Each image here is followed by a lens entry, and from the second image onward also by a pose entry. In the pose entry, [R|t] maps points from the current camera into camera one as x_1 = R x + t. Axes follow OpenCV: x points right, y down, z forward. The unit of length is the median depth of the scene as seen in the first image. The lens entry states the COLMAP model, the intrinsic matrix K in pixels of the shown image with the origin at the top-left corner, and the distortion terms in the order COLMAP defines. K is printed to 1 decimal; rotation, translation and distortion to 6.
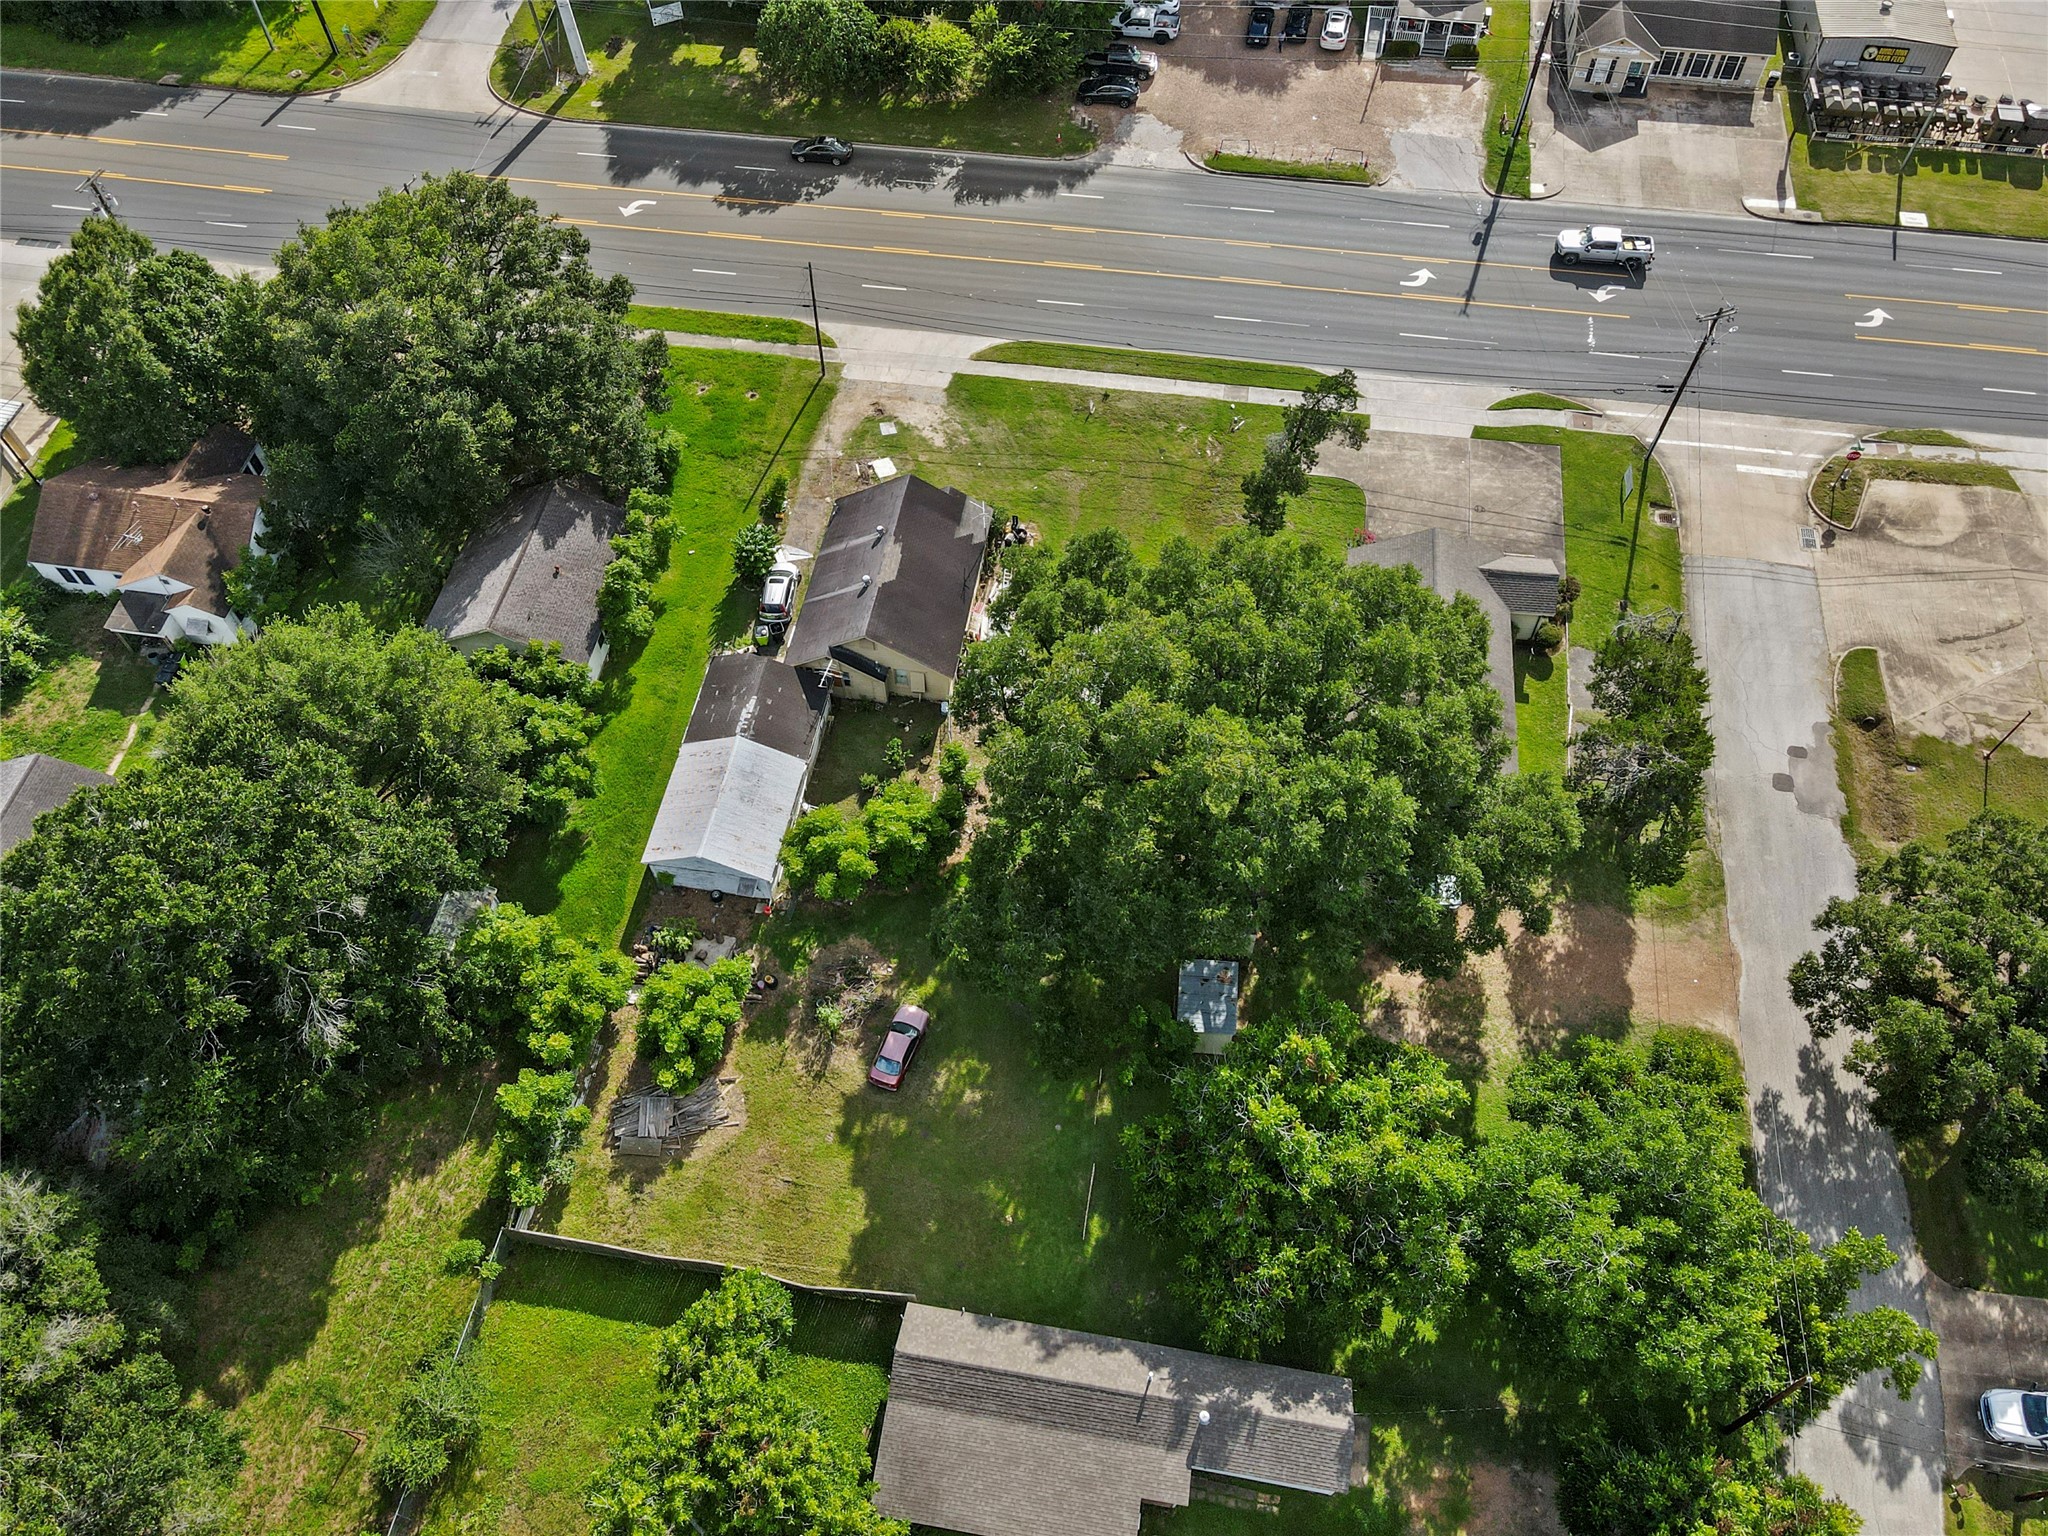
lens RADIAL K [[1507.6, 0, 1011.4], [0, 1507.6, 767.2], [0, 0, 1]] dist [0.001986, 0.029988]
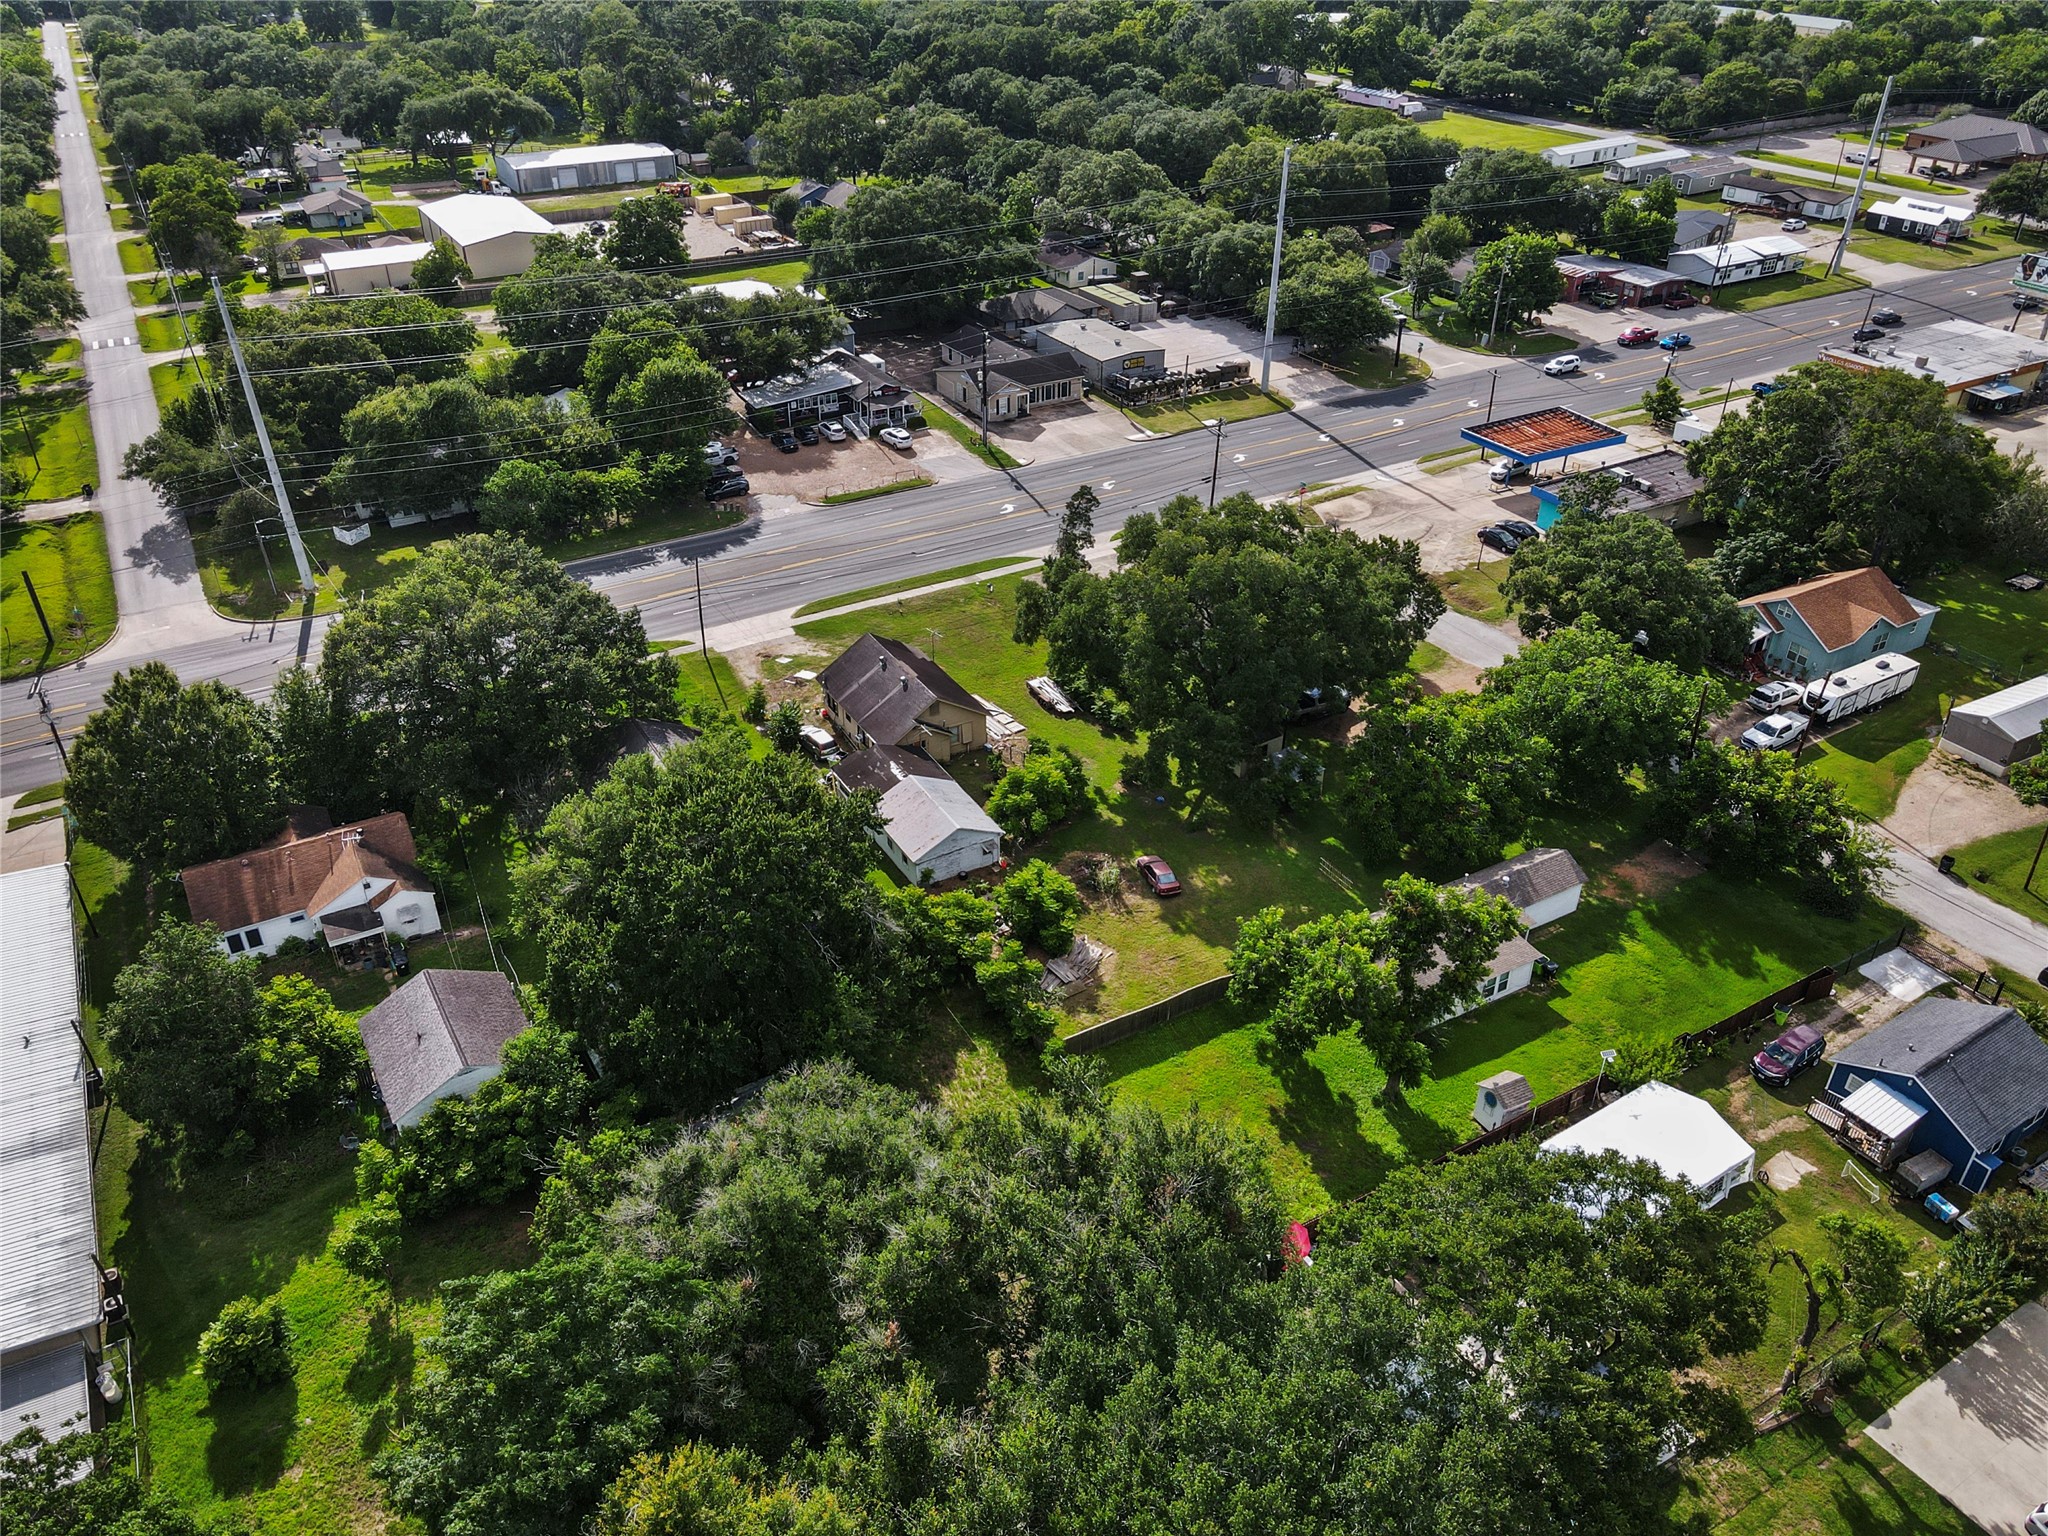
lens RADIAL K [[1507.6, 0, 1011.4], [0, 1507.6, 767.2], [0, 0, 1]] dist [0.001986, 0.029988]
pose [[0.772041, -0.321022, 0.548541, -0.869688], [0.521829, 0.812867, -0.258732, 0.376979], [-0.362832, 0.485996, 0.795085, -0.091131]]
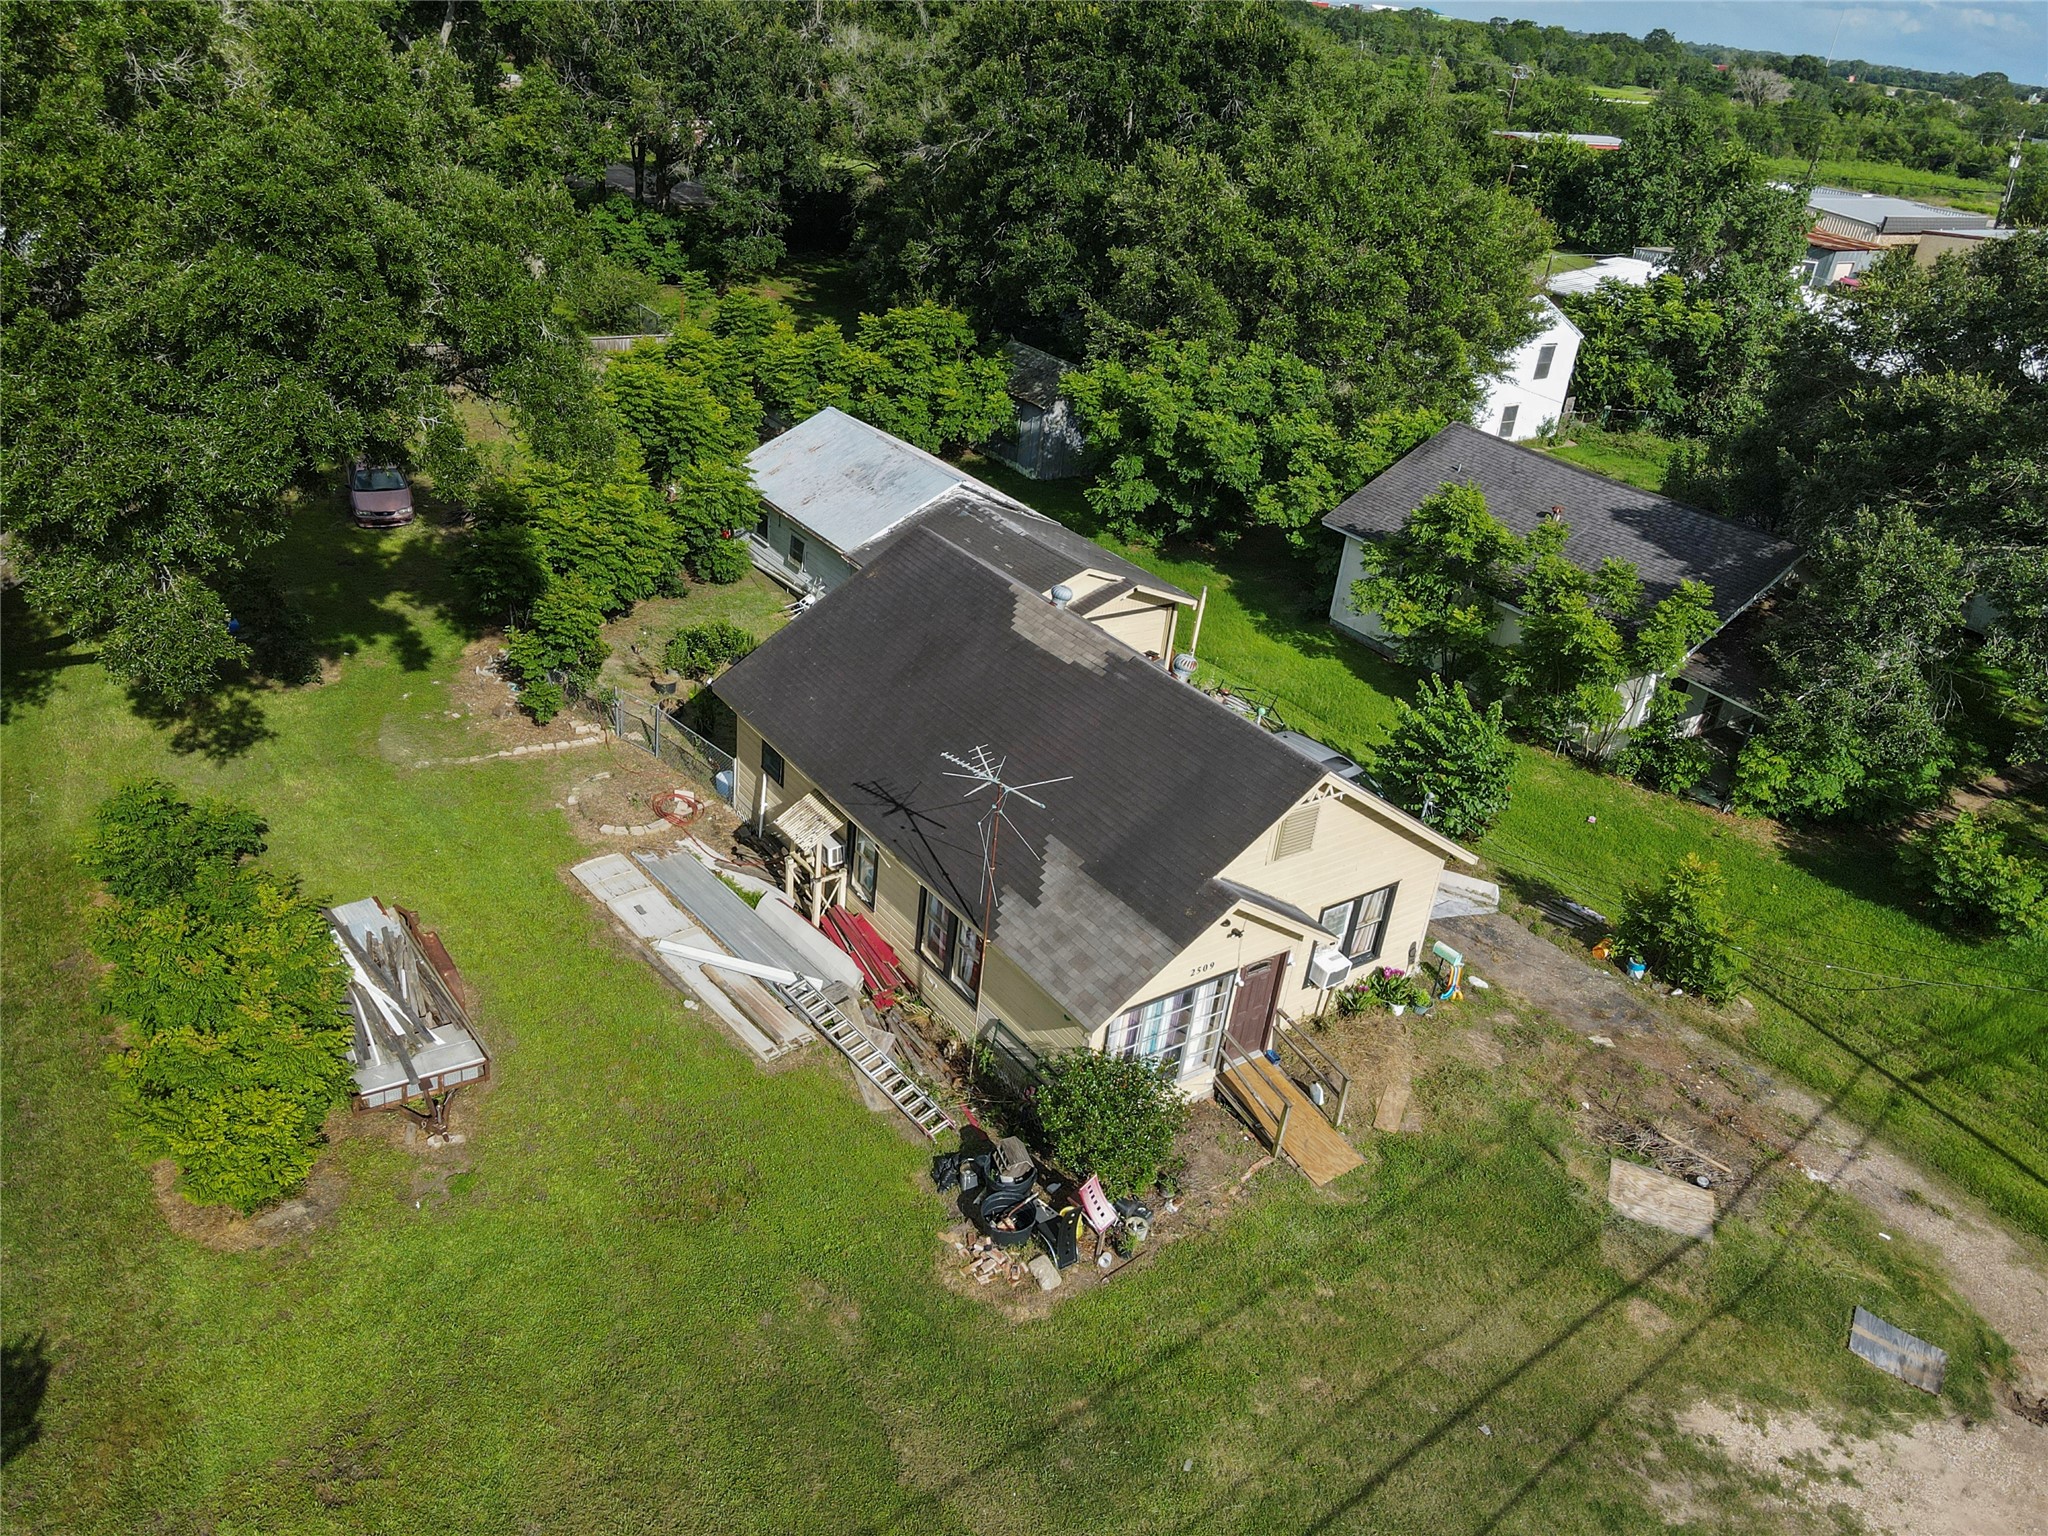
lens RADIAL K [[1507.6, 0, 1011.4], [0, 1507.6, 767.2], [0, 0, 1]] dist [0.001986, 0.029988]
pose [[-0.708888, 0.291997, -0.642040, 0.165611], [-0.629591, 0.148382, 0.762626, -0.416921], [0.317952, 0.944839, 0.078653, 1.101710]]
